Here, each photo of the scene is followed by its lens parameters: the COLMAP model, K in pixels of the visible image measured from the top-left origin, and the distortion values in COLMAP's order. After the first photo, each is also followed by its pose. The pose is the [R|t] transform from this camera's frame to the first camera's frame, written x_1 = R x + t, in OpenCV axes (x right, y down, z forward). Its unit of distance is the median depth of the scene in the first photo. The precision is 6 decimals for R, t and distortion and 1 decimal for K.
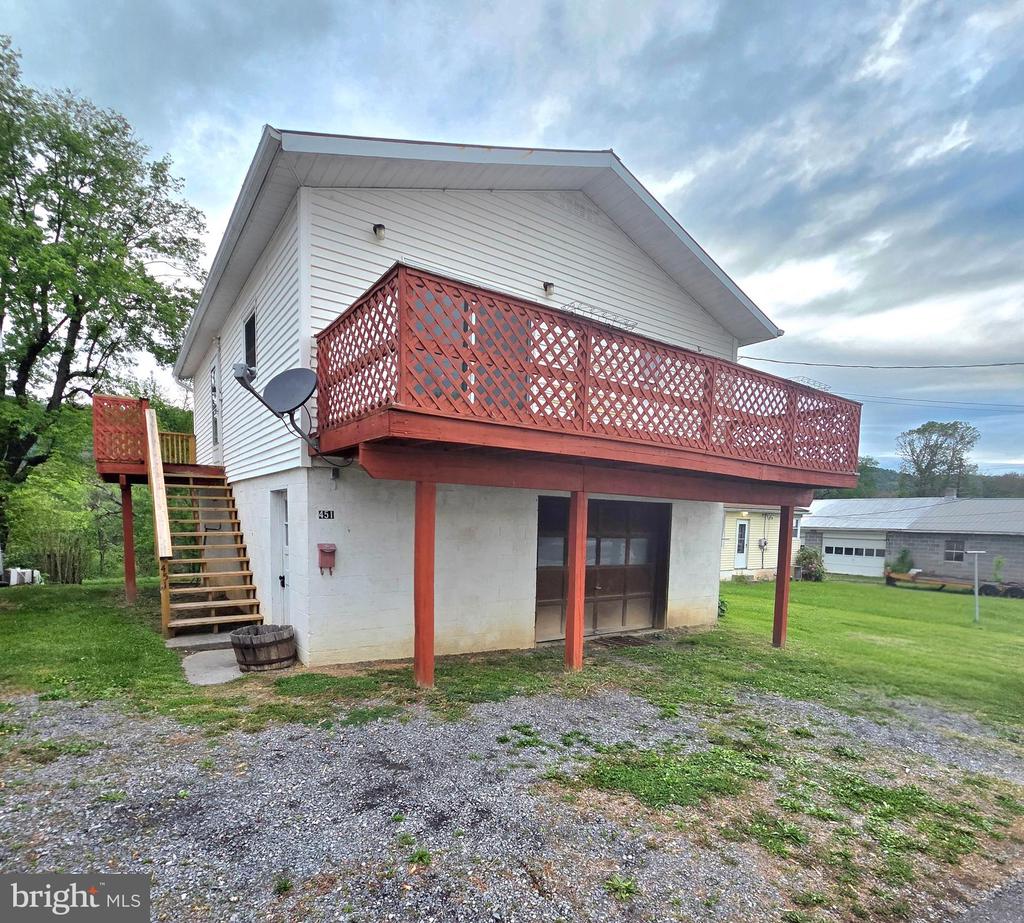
lens RADIAL K [[600.2, 0, 512.0], [0, 600.2, 461.5], [0, 0, 1]] dist [0.016435, 0.000198]
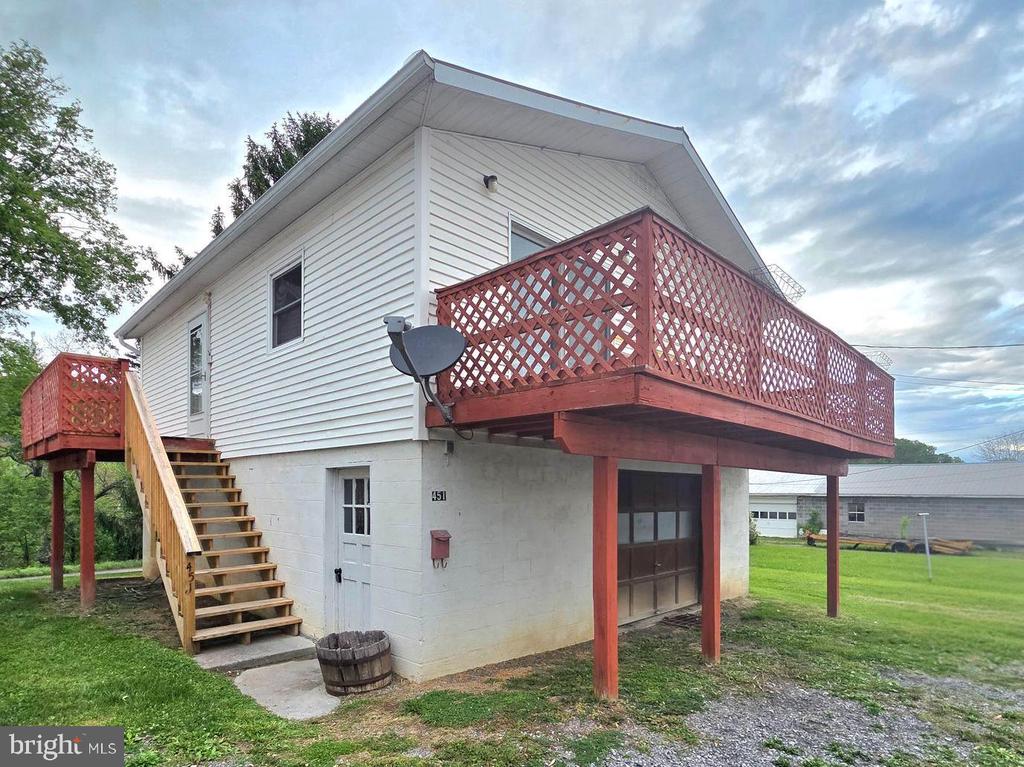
lens RADIAL K [[578.2, 0, 512.0], [0, 578.2, 383.5], [0, 0, 1]] dist [-0.002003, 0.012754]
pose [[0.979144, 0.016345, 0.202510, -0.266765], [0.001099, 0.996318, -0.085730, -0.000237], [-0.203166, 0.084165, 0.975520, 0.114188]]
